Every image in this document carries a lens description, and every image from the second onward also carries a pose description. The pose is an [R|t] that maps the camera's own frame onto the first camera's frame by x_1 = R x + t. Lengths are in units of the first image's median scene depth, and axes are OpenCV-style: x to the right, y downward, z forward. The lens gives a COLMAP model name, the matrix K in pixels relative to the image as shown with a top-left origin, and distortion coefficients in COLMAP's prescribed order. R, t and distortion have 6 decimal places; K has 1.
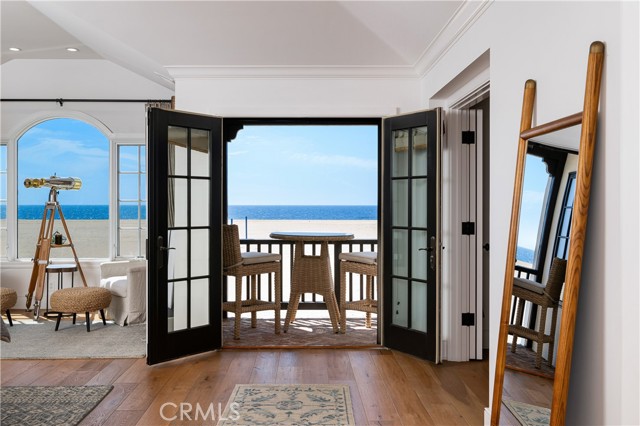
lens RADIAL K [[616.8, 0, 319.2], [0, 616.8, 203.8], [0, 0, 1]] dist [-0.002453, -0.000837]
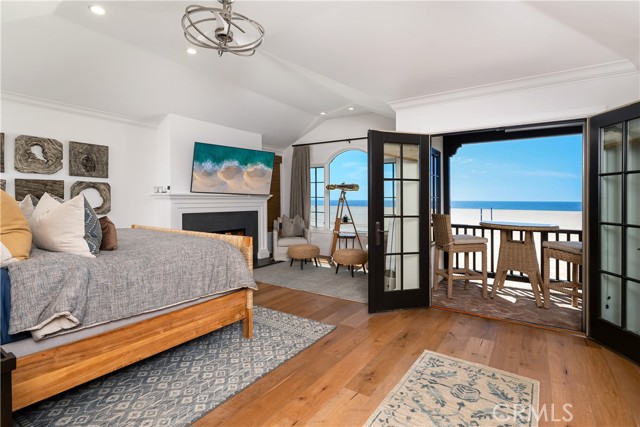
lens RADIAL K [[322.5, 0, 320.9], [0, 322.5, 200.5], [0, 0, 1]] dist [0.026524, -0.000987]
pose [[0.826308, 0.007555, -0.563168, 0.038781], [-0.006454, 0.999971, 0.003946, 0.001153], [0.563181, 0.000374, 0.826333, 0.266235]]
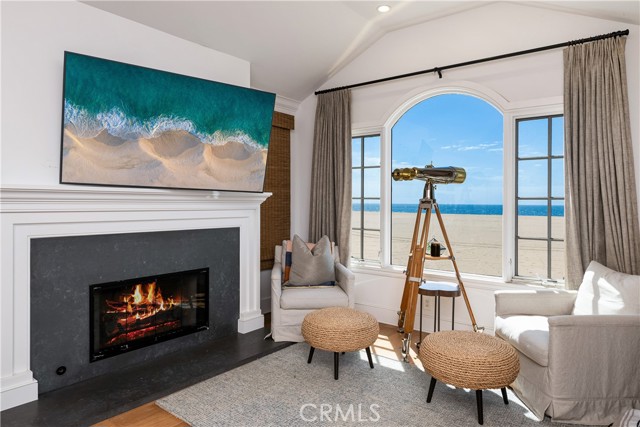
lens RADIAL K [[400.3, 0, 319.8], [0, 400.3, 202.7], [0, 0, 1]] dist [0.001390, 0.000281]
pose [[0.774888, 0.006157, -0.632069, -0.283322], [-0.008037, 0.999968, -0.000112, 0.002397], [0.632048, 0.005166, 0.774912, 0.673739]]
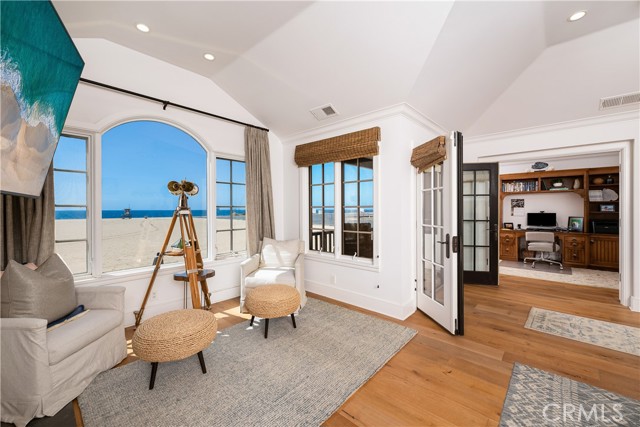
lens RADIAL K [[263.4, 0, 320.0], [0, 263.4, 213.5], [0, 0, 1]] dist [-0.001856, -0.000487]
pose [[0.670901, -0.004464, 0.741534, -0.757907], [0.005485, 0.999984, 0.001057, 0.010712], [-0.741527, 0.003358, 0.670915, 0.727634]]
